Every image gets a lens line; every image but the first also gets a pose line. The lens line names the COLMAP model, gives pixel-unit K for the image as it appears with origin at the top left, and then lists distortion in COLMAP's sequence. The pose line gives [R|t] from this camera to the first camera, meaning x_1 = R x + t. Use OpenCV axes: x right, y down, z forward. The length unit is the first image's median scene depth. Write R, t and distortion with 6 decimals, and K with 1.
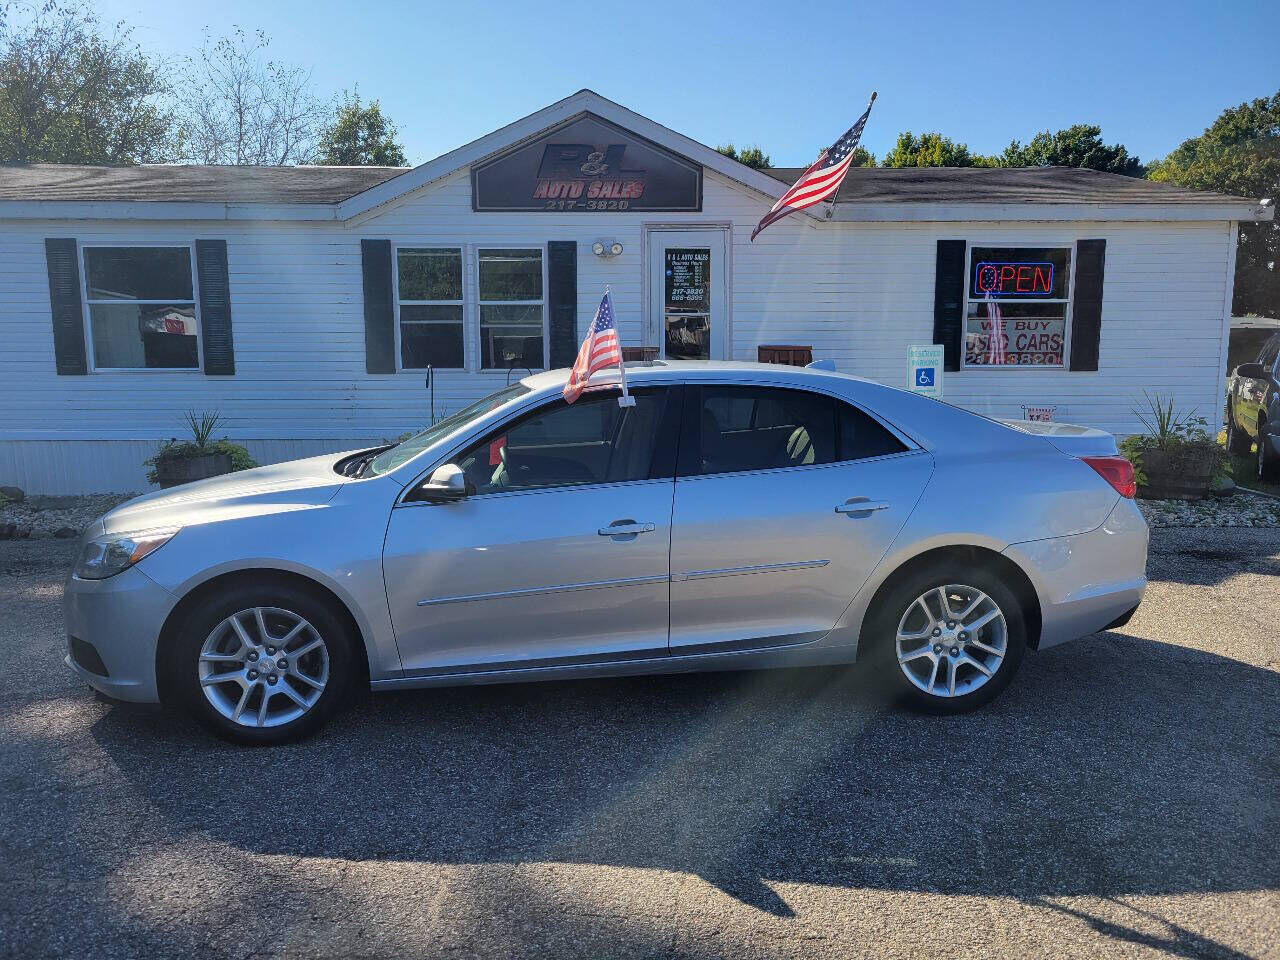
lens RADIAL K [[997.3, 0, 623.9], [0, 997.3, 482.4], [0, 0, 1]] dist [0.071258, -0.049767]
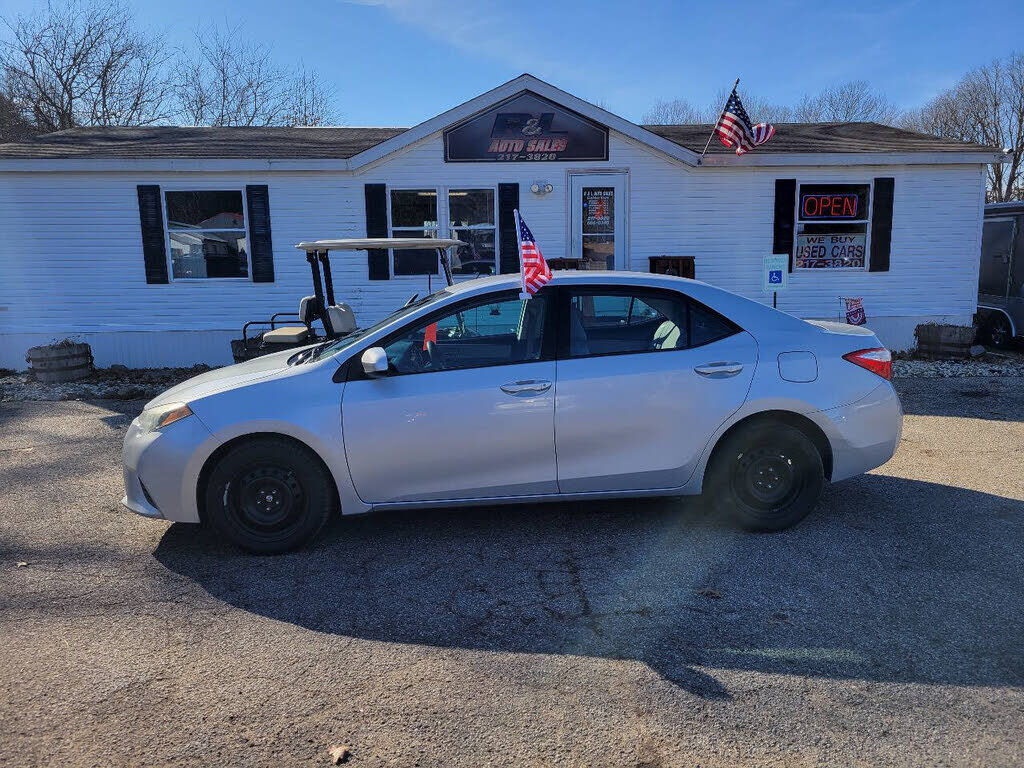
lens RADIAL K [[797.8, 0, 512.8], [0, 797.8, 379.9], [0, 0, 1]] dist [0.071258, -0.049767]
pose [[0.999617, -0.015431, 0.022989, -0.084938], [0.015075, 0.999765, 0.015559, 0.015565], [-0.023224, -0.015206, 0.999615, -0.117477]]
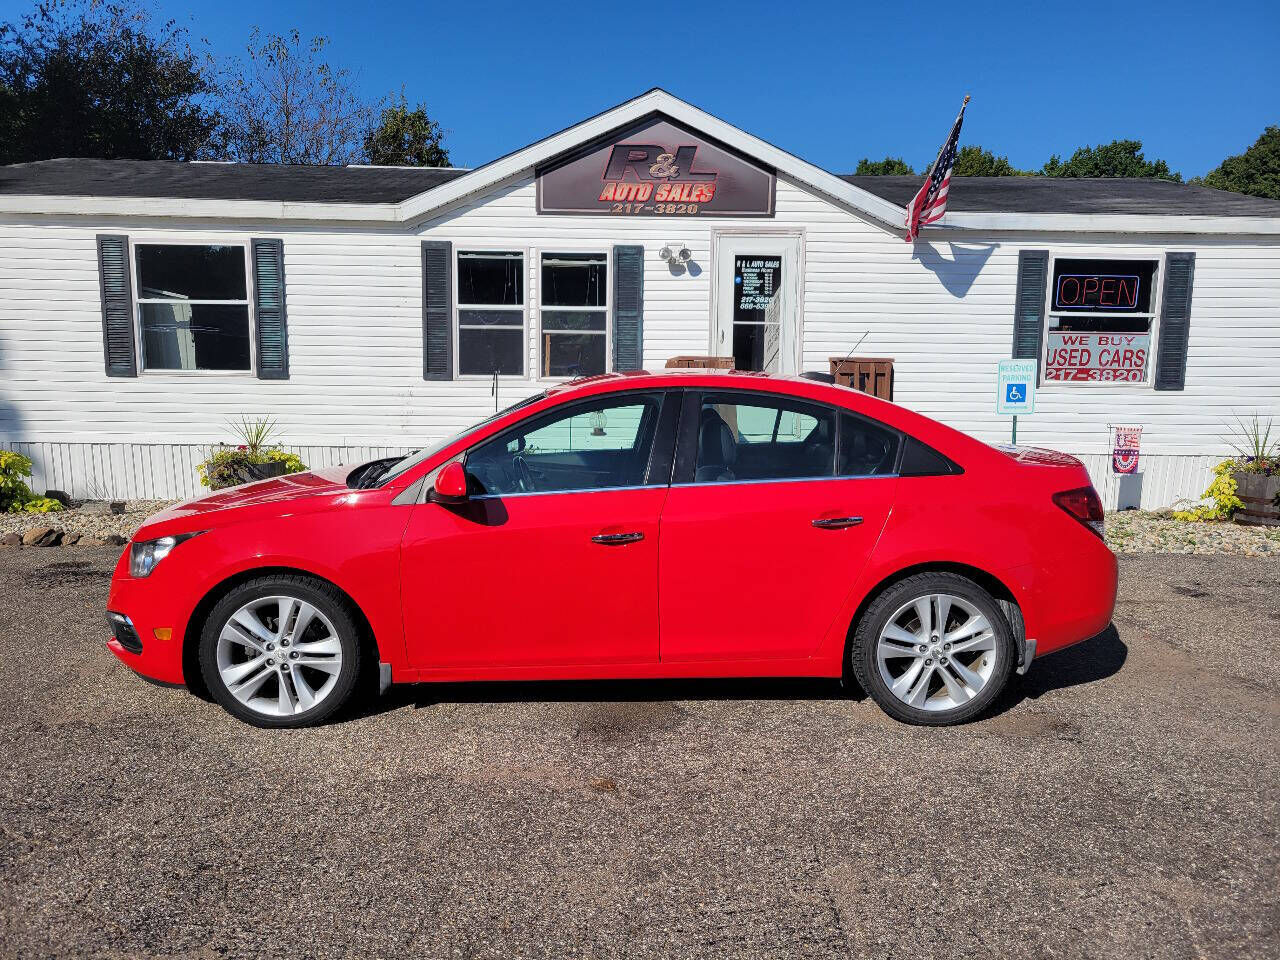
lens RADIAL K [[997.3, 0, 640.6], [0, 997.3, 488.3], [0, 0, 1]] dist [0.071258, -0.049767]
pose [[0.999797, 0.017683, -0.009708, -0.035977], [-0.017717, 0.999837, -0.003414, -0.004170], [0.009646, 0.003585, 0.999947, 0.036412]]
